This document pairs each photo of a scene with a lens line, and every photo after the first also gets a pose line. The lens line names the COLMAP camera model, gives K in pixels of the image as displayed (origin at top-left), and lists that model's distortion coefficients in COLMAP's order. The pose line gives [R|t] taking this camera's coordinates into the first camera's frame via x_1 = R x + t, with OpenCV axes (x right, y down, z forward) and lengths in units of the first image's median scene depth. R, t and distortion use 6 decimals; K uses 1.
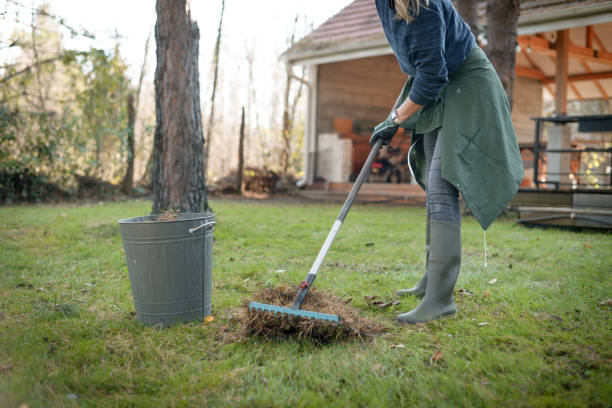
lens RADIAL K [[891.9, 0, 306.0], [0, 891.9, 204.0], [0, 0, 1]] dist [0.004624, 0.047424]
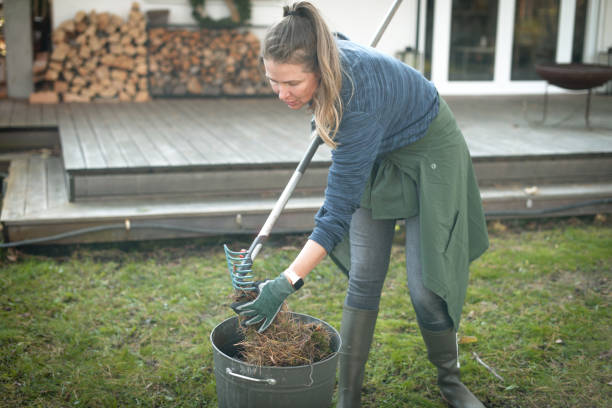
lens RADIAL K [[891.9, 0, 306.0], [0, 891.9, 204.0], [0, 0, 1]] dist [0.004624, 0.047424]
pose [[0.385639, -0.207184, 0.899087, -0.167537], [0.009504, 0.975302, 0.220670, -0.120520], [-0.922601, -0.076554, 0.378084, 0.635392]]
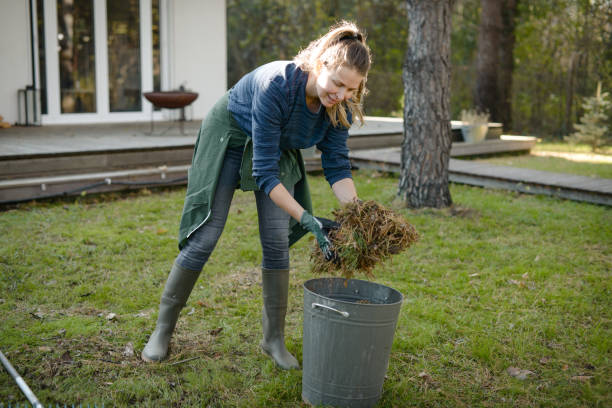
lens RADIAL K [[879.0, 0, 306.0], [0, 879.0, 204.0], [0, 0, 1]] dist [0.004801, 0.034860]
pose [[-0.112512, -0.159344, 0.980791, -0.476830], [0.013245, 0.986730, 0.161828, -0.099703], [-0.993562, 0.031198, -0.108908, 0.680631]]
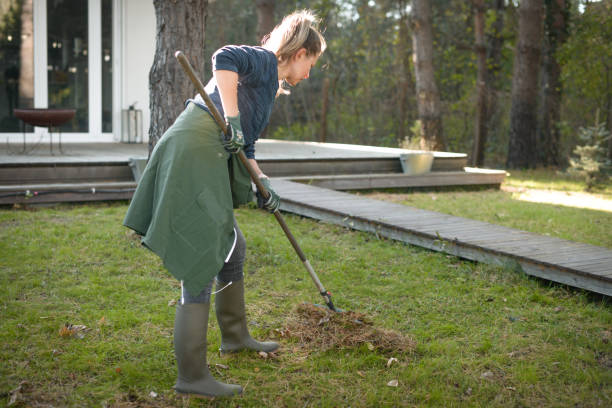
lens RADIAL K [[918.5, 0, 306.0], [0, 918.5, 204.0], [0, 0, 1]] dist [0.006982, 0.000366]
pose [[0.086428, -0.120706, 0.988919, -0.406440], [0.002902, 0.992659, 0.120909, -0.080068], [-0.996254, -0.007580, 0.086143, 0.306584]]
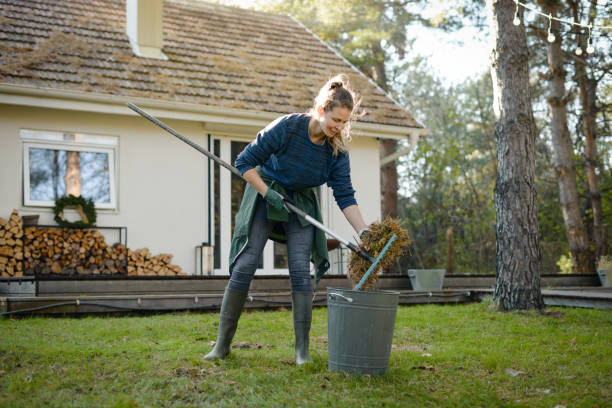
lens RADIAL K [[891.9, 0, 306.0], [0, 891.9, 204.0], [0, 0, 1]] dist [0.004624, 0.047424]
pose [[0.111984, 0.067630, 0.991406, -0.638769], [0.035022, 0.996793, -0.071954, -0.015146], [-0.993093, 0.042778, 0.109257, 0.594454]]
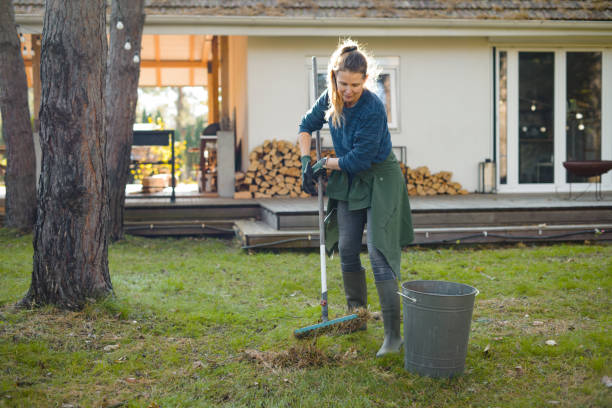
lens RADIAL K [[879.0, 0, 306.0], [0, 879.0, 204.0], [0, 0, 1]] dist [0.004801, 0.034860]
pose [[0.515154, -0.063514, 0.854741, -0.582840], [0.038905, 0.997955, 0.050708, -0.078144], [-0.856214, 0.007132, 0.516571, 0.423963]]
